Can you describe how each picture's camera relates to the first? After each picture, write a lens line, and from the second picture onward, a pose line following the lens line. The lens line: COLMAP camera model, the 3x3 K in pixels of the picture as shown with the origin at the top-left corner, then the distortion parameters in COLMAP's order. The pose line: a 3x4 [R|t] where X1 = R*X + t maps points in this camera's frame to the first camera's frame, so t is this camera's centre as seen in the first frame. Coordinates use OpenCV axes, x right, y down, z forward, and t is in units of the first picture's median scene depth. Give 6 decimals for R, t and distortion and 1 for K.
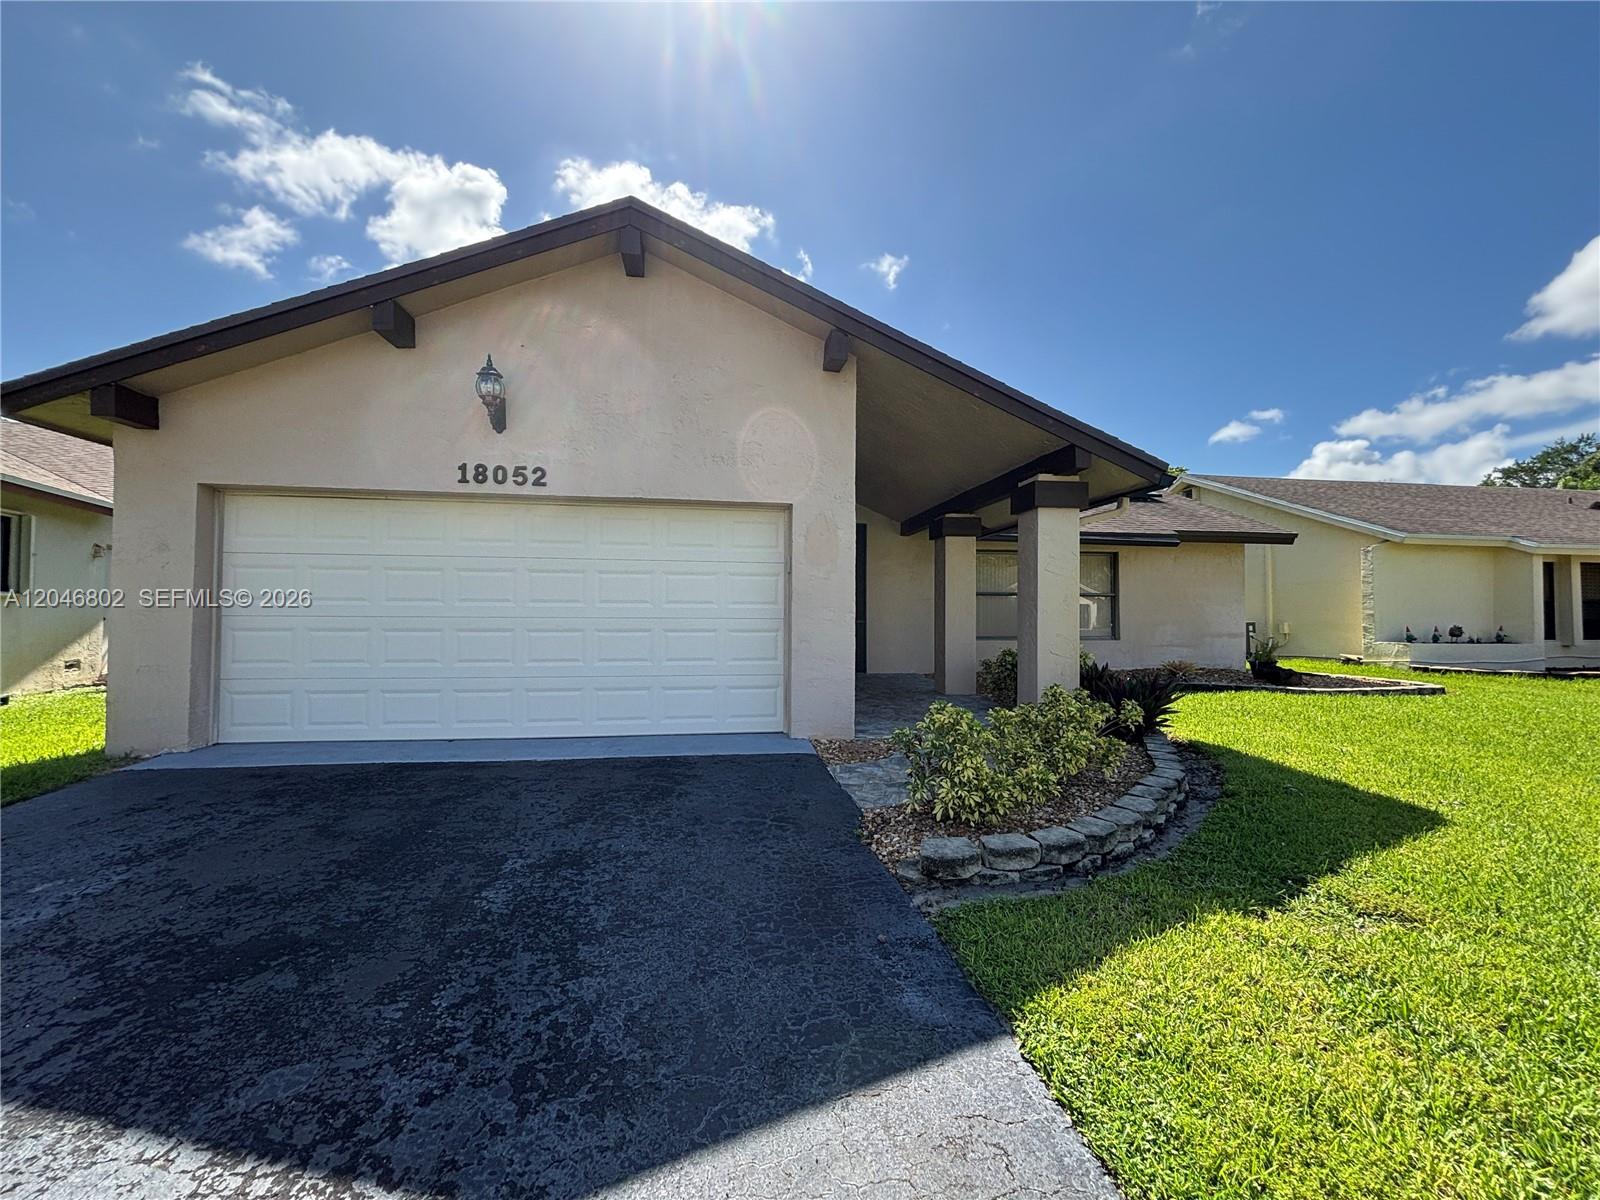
lens RADIAL K [[651.1, 0, 800.0], [0, 651.1, 600.0], [0, 0, 1]] dist [-0.001284, 0.000349]
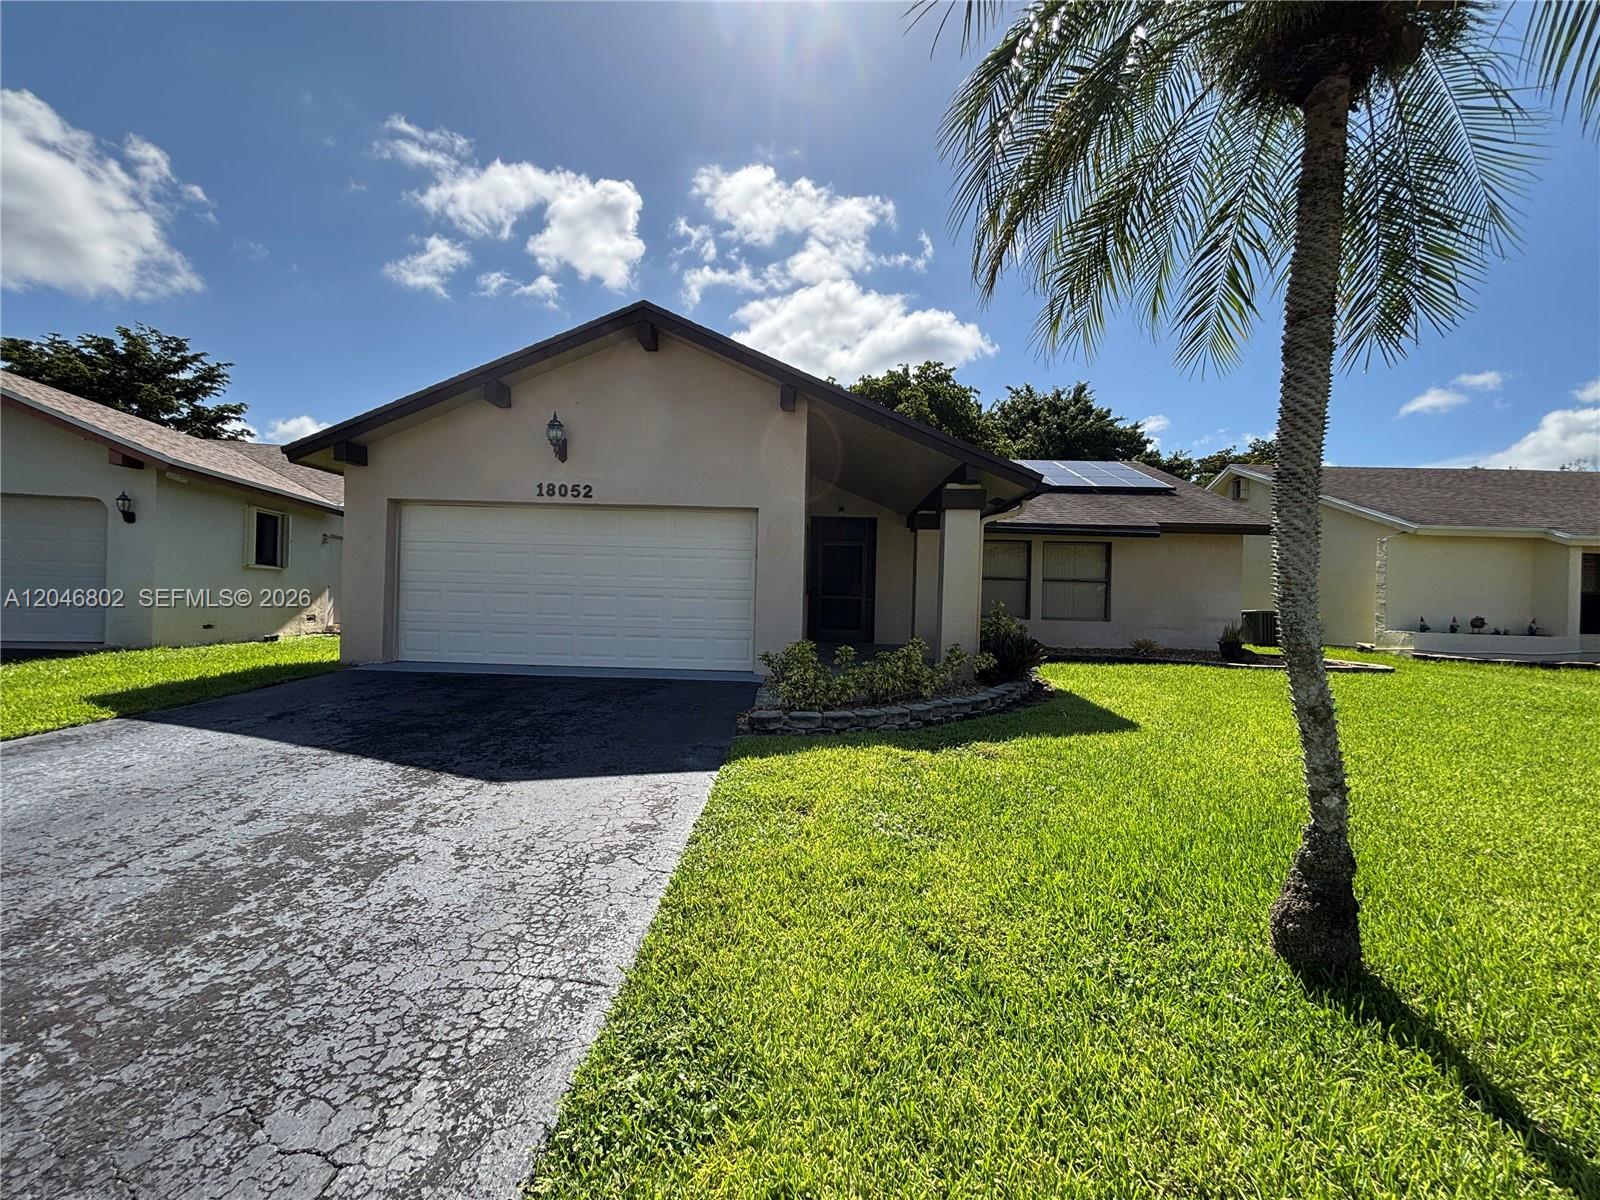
lens RADIAL K [[645.4, 0, 796.4], [0, 645.4, 585.0], [0, 0, 1]] dist [-0.004058, 0.000163]
pose [[0.983412, 0.016356, -0.180647, 0.192651], [-0.016645, 0.999861, -0.000081, 0.010324], [0.180620, 0.003086, 0.983548, -0.208838]]
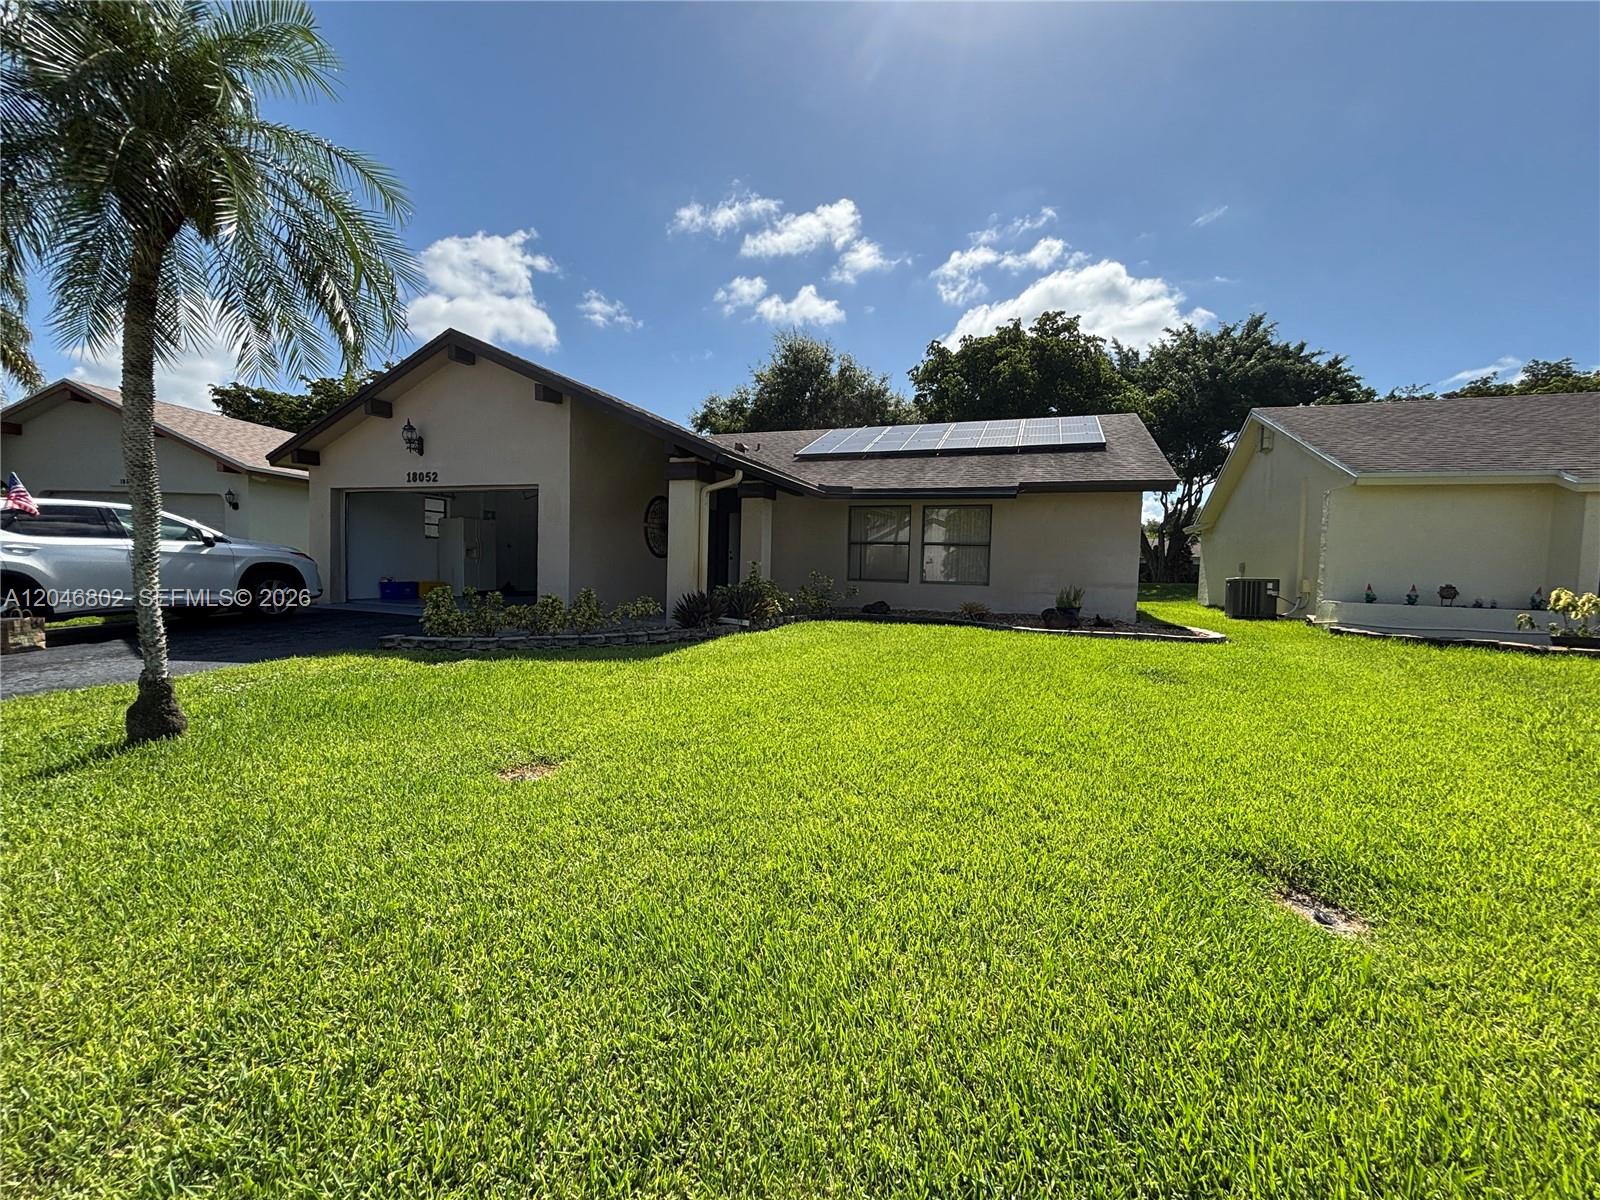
lens RADIAL K [[651.1, 0, 800.0], [0, 651.1, 600.0], [0, 0, 1]] dist [-0.001284, 0.000349]
pose [[0.875790, 0.044933, -0.480596, 0.871986], [-0.015226, 0.997734, 0.065536, 0.022020], [0.482452, -0.050078, 0.874490, -0.125738]]
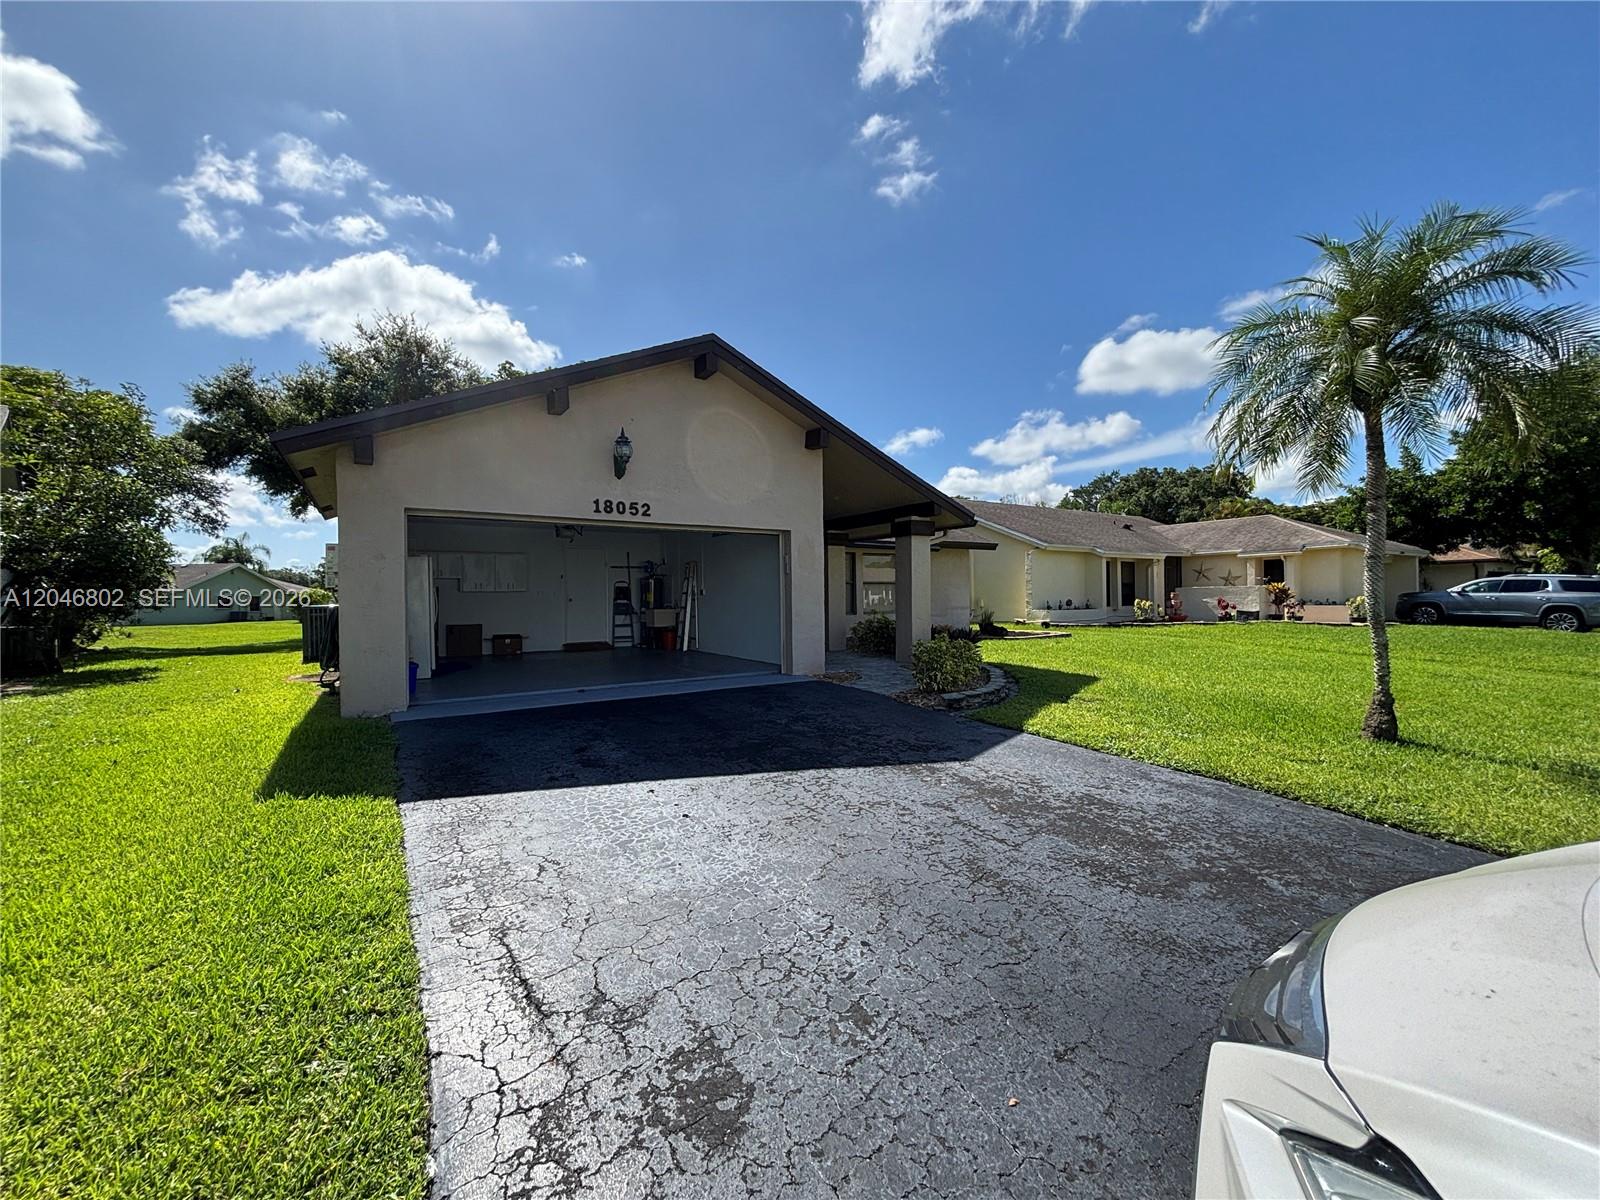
lens RADIAL K [[631.3, 0, 793.1], [0, 631.3, 598.1], [0, 0, 1]] dist [-0.018946, -0.000091]
pose [[0.917316, -0.014869, 0.397882, -0.375813], [0.004945, 0.999651, 0.025956, -0.011996], [-0.398129, -0.021842, 0.917069, -0.266657]]
